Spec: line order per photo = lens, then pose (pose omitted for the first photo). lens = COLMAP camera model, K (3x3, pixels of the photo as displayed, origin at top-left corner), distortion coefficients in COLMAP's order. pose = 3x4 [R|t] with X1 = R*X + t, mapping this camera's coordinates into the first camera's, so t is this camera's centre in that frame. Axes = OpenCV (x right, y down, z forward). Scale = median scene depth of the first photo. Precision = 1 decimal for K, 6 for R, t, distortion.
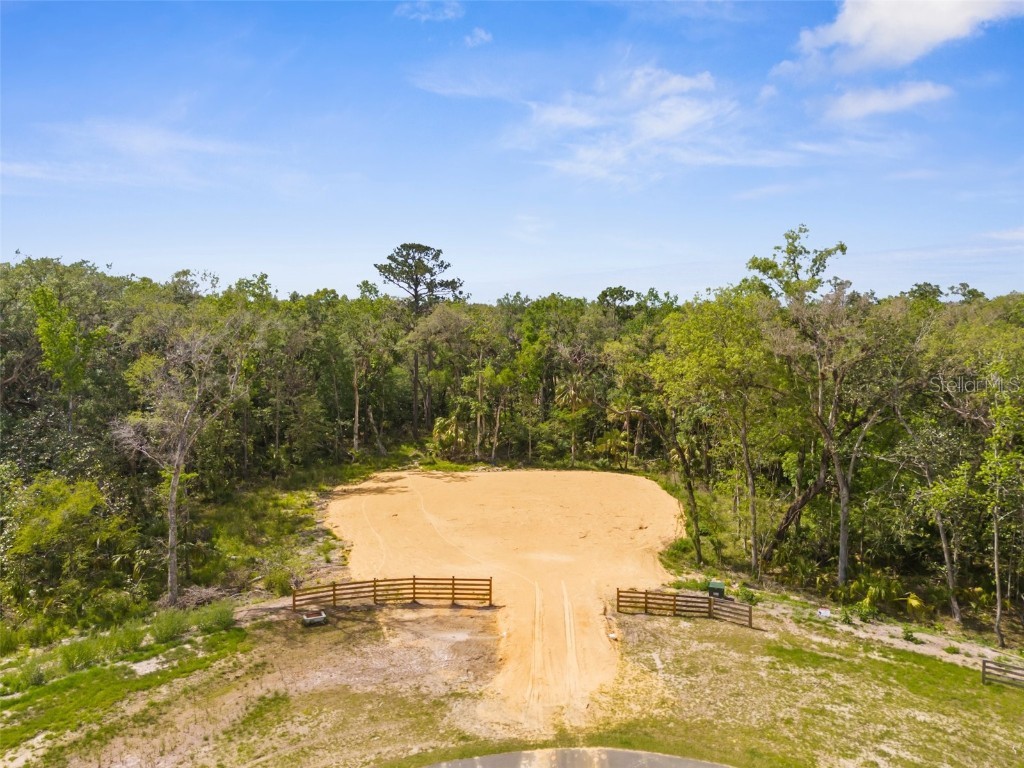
lens RADIAL K [[755.0, 0, 512.0], [0, 755.0, 384.0], [0, 0, 1]] dist [0.060966, -0.039328]
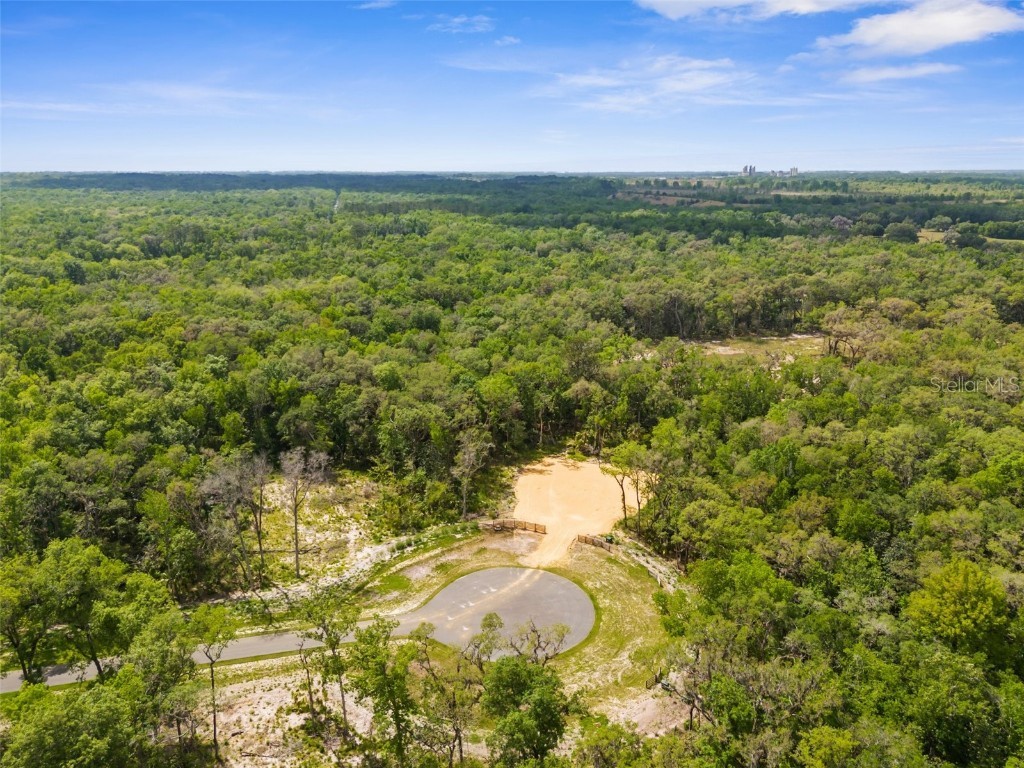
lens RADIAL K [[756.4, 0, 509.6], [0, 756.4, 380.1], [0, 0, 1]] dist [0.126552, -0.153554]
pose [[0.929442, 0.090872, -0.357603, 1.019938], [-0.023183, 0.981665, 0.189200, -1.073779], [0.368239, -0.167560, 0.914507, -2.184078]]
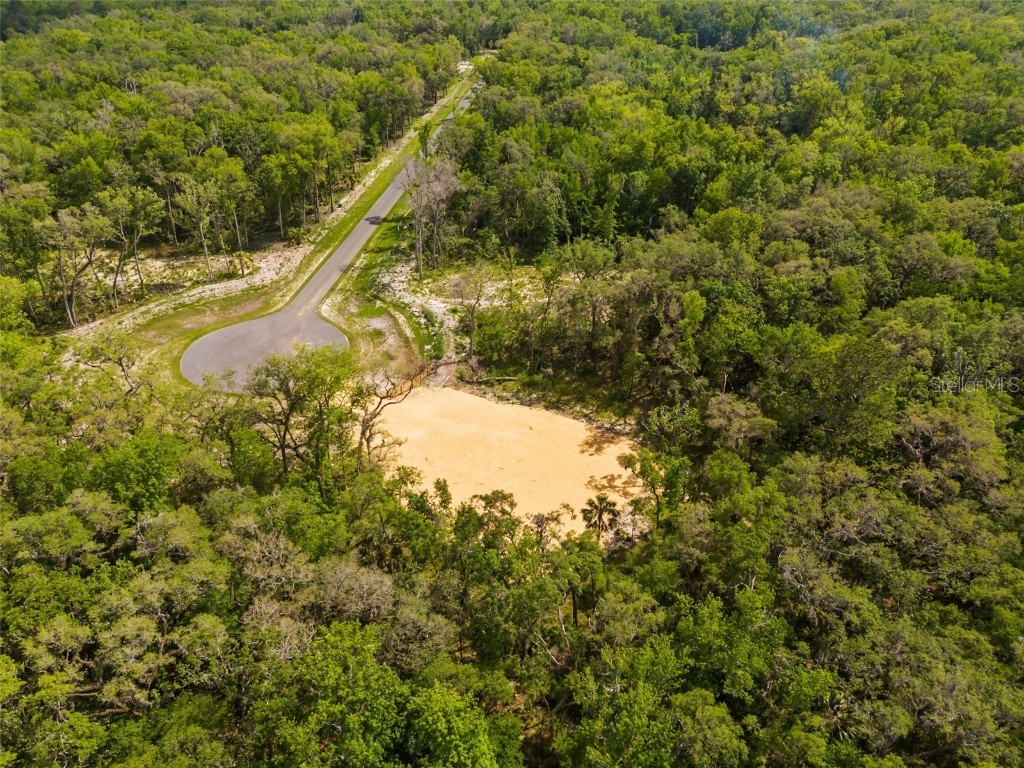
lens RADIAL K [[756.4, 0, 509.6], [0, 756.4, 380.1], [0, 0, 1]] dist [0.126552, -0.153554]
pose [[-0.655969, 0.374640, -0.655248, 1.480171], [-0.078018, 0.829818, 0.552553, -1.329715], [0.750745, 0.413579, -0.515106, 2.714264]]
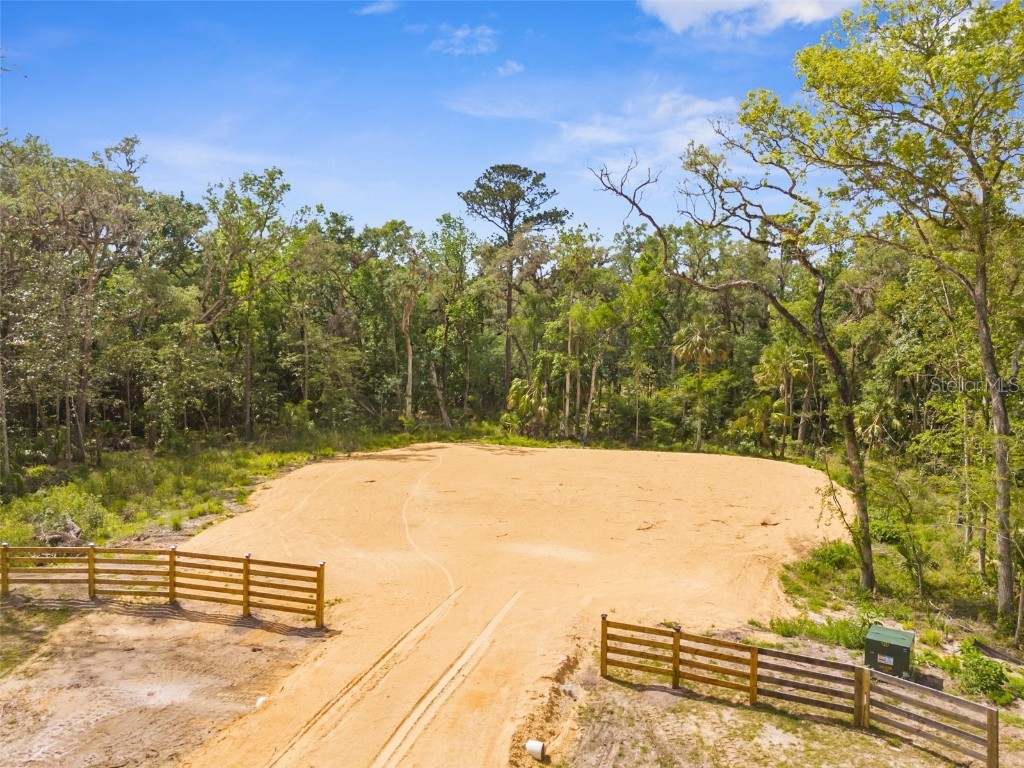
lens RADIAL K [[755.0, 0, 512.0], [0, 755.0, 384.0], [0, 0, 1]] dist [0.060966, -0.039328]
pose [[0.966123, 0.021793, -0.257160, 0.187329], [-0.032847, 0.998708, -0.038767, 0.164535], [0.255983, 0.045900, 0.965591, 0.595774]]
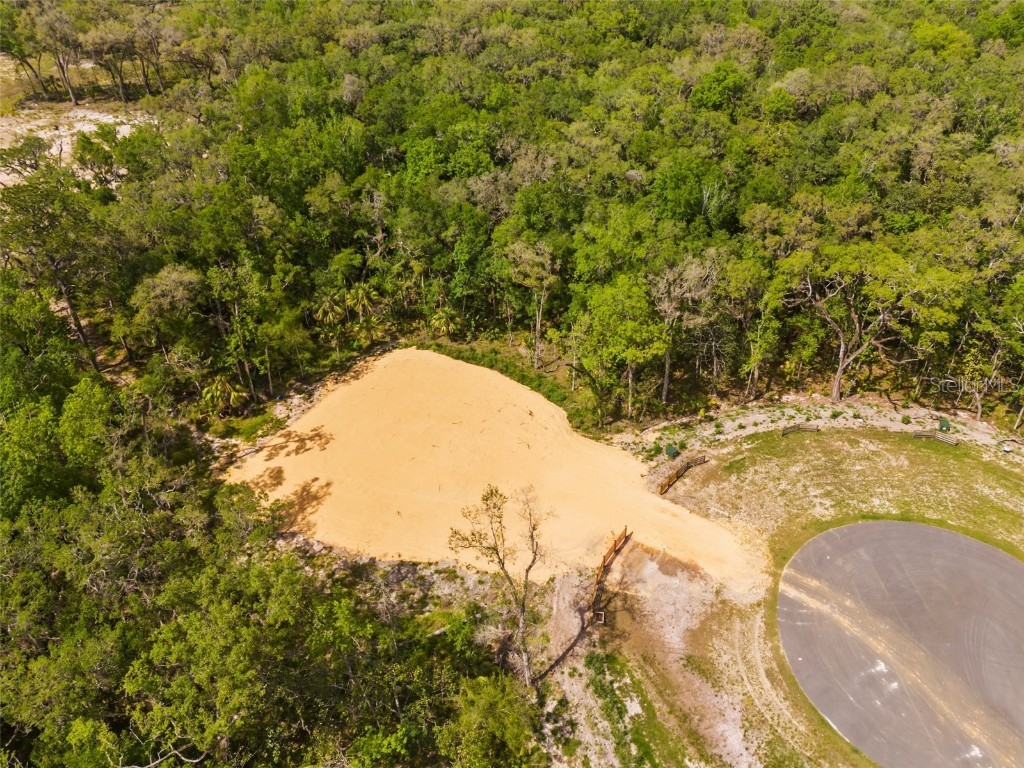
lens RADIAL K [[755.0, 0, 512.0], [0, 755.0, 384.0], [0, 0, 1]] dist [0.060966, -0.039328]
pose [[0.536091, -0.527376, 0.659152, -1.102107], [0.095126, 0.813605, 0.573584, -0.988755], [-0.838783, -0.244791, 0.486334, 0.465809]]
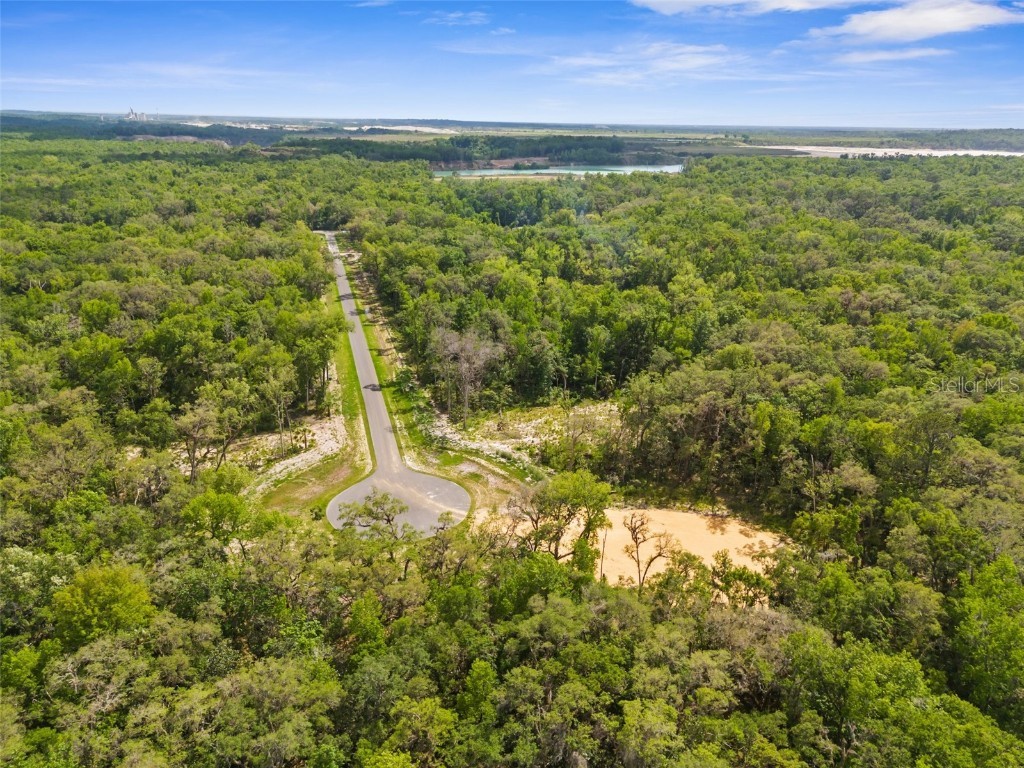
lens RADIAL K [[755.0, 0, 512.0], [0, 755.0, 384.0], [0, 0, 1]] dist [0.060966, -0.039328]
pose [[-0.352439, 0.301143, -0.886058, 2.752286], [-0.093764, 0.930683, 0.353606, -1.419298], [0.931126, 0.207705, -0.299773, 1.739374]]
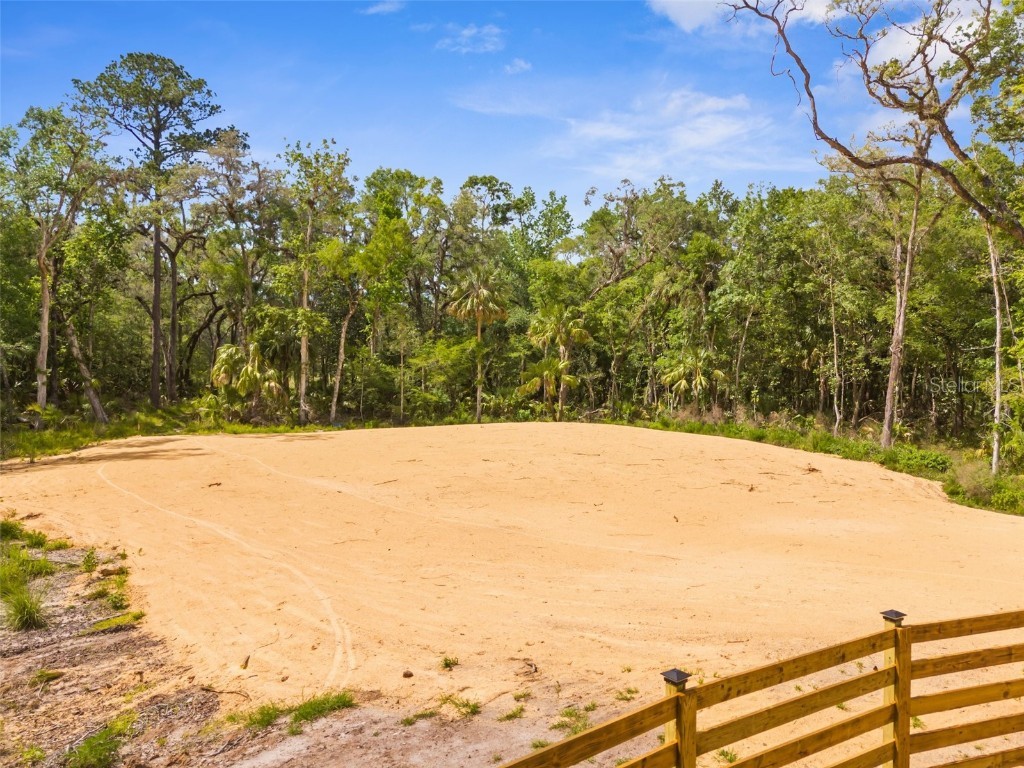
lens RADIAL K [[756.4, 0, 509.6], [0, 756.4, 380.1], [0, 0, 1]] dist [0.126552, -0.153554]
pose [[0.926640, -0.006992, 0.375885, -0.239006], [0.029161, 0.998152, -0.053321, 0.217513], [-0.374818, 0.060370, 0.925131, 0.893148]]
